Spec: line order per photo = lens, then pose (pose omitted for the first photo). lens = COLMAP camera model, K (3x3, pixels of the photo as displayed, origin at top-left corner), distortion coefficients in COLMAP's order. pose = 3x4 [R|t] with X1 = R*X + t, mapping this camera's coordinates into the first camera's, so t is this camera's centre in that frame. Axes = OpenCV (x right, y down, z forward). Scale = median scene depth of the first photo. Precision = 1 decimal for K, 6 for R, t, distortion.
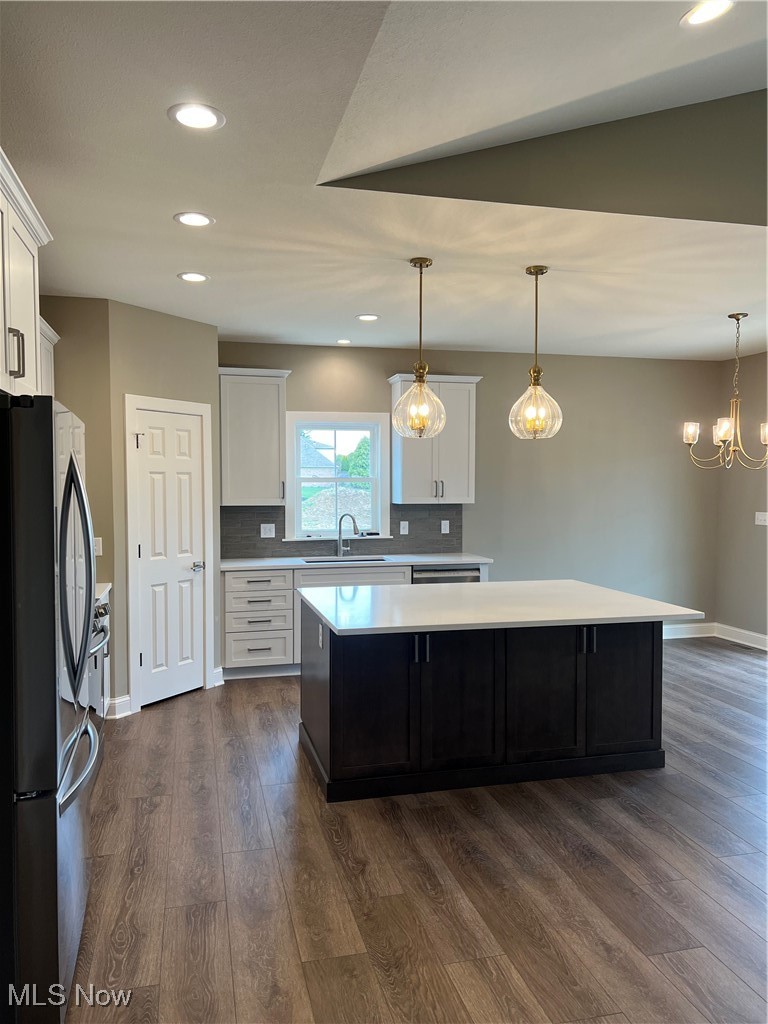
lens RADIAL K [[769.7, 0, 387.2], [0, 769.7, 516.5], [0, 0, 1]] dist [0.067976, -0.084834]
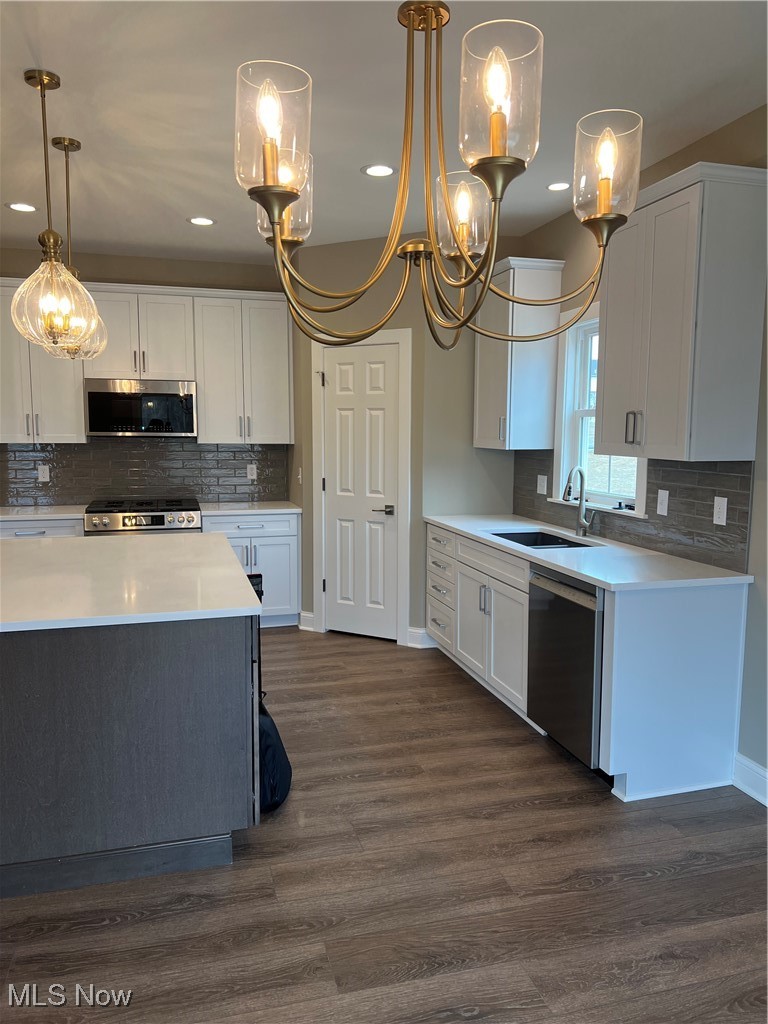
lens RADIAL K [[769.7, 0, 387.2], [0, 769.7, 516.5], [0, 0, 1]] dist [0.067976, -0.084834]
pose [[0.019154, 0.119001, -0.992709, 0.936600], [-0.047032, 0.991900, 0.117996, -0.050982], [0.998710, 0.044429, 0.024596, 1.364969]]
